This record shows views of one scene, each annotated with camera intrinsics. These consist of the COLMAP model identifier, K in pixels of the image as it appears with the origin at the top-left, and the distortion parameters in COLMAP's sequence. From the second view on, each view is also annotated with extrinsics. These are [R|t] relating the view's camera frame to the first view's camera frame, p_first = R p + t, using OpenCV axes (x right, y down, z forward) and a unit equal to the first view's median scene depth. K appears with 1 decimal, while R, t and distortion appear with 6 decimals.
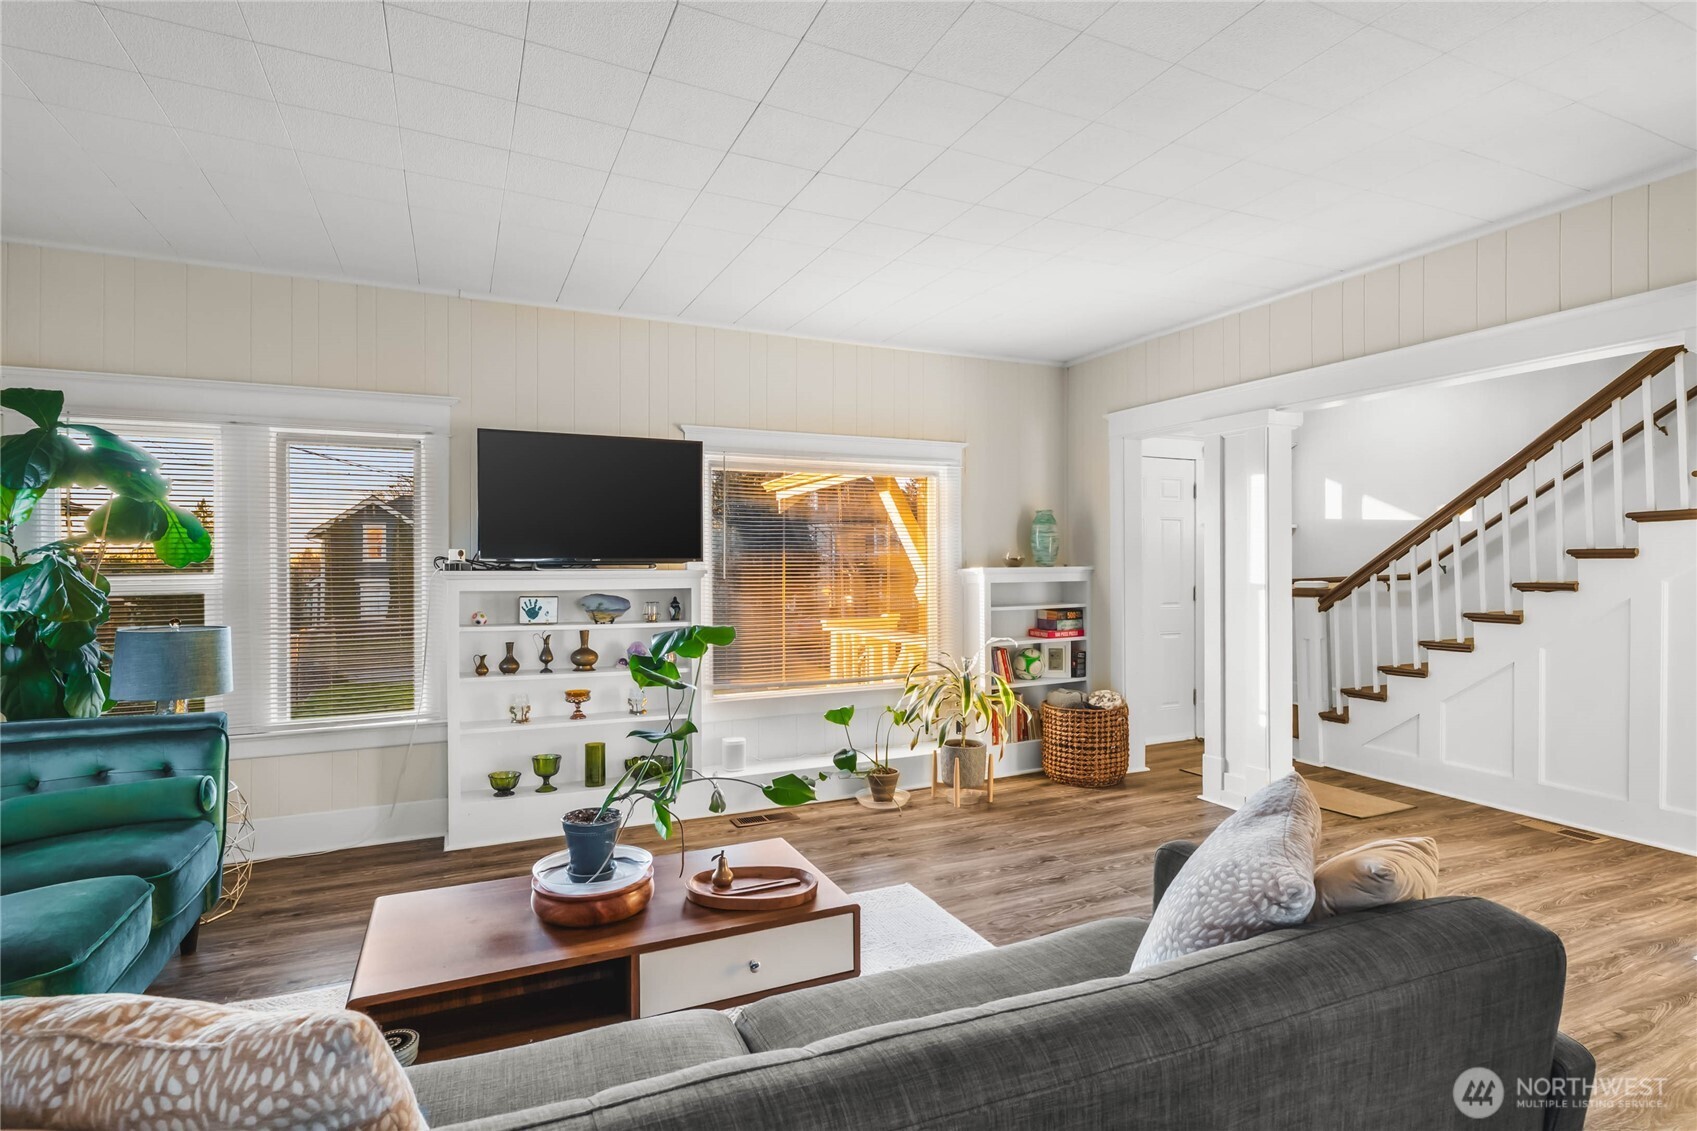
lens RADIAL K [[788.6, 0, 847.5], [0, 788.6, 563.9], [0, 0, 1]] dist [0.000239, 0.000568]
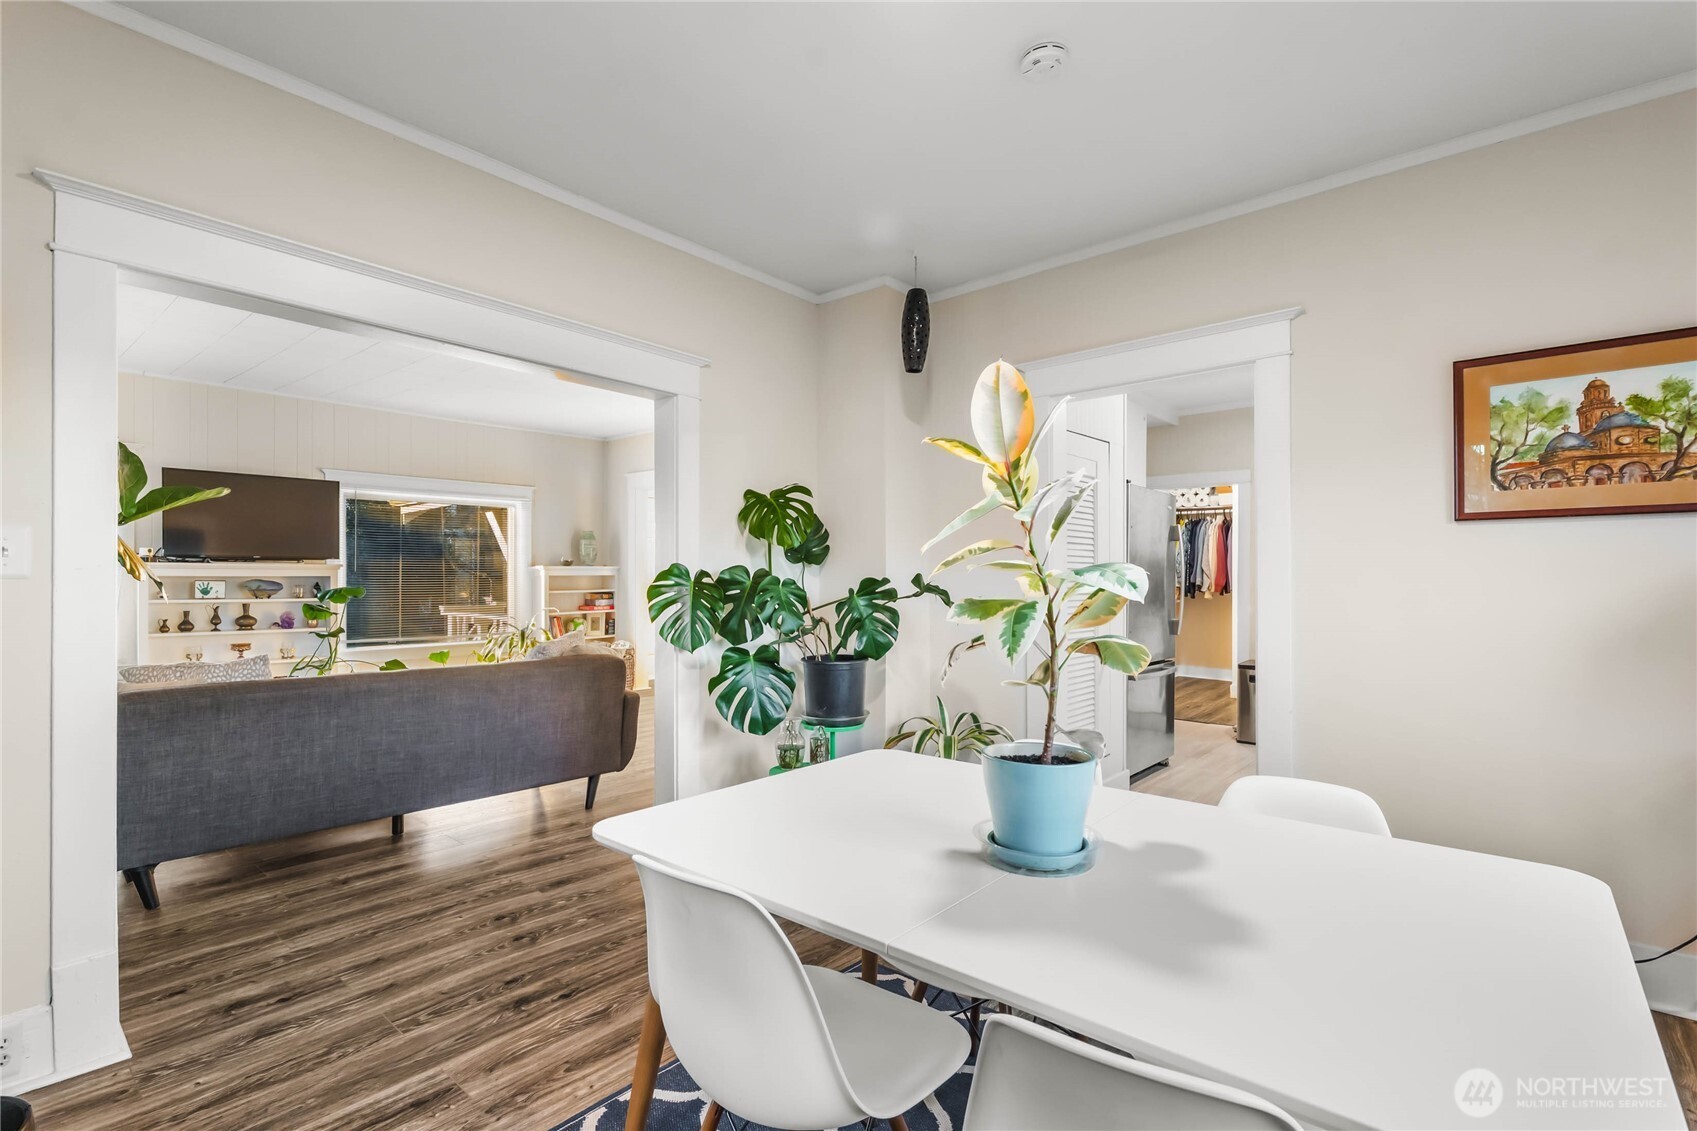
lens RADIAL K [[788.6, 0, 849.5], [0, 788.6, 574.9], [0, 0, 1]] dist [0.000239, 0.000568]
pose [[0.920844, 0.008293, 0.389844, 0.127993], [-0.010626, 0.999936, 0.003829, 0.011084], [-0.389787, -0.007669, 0.920873, -0.764406]]
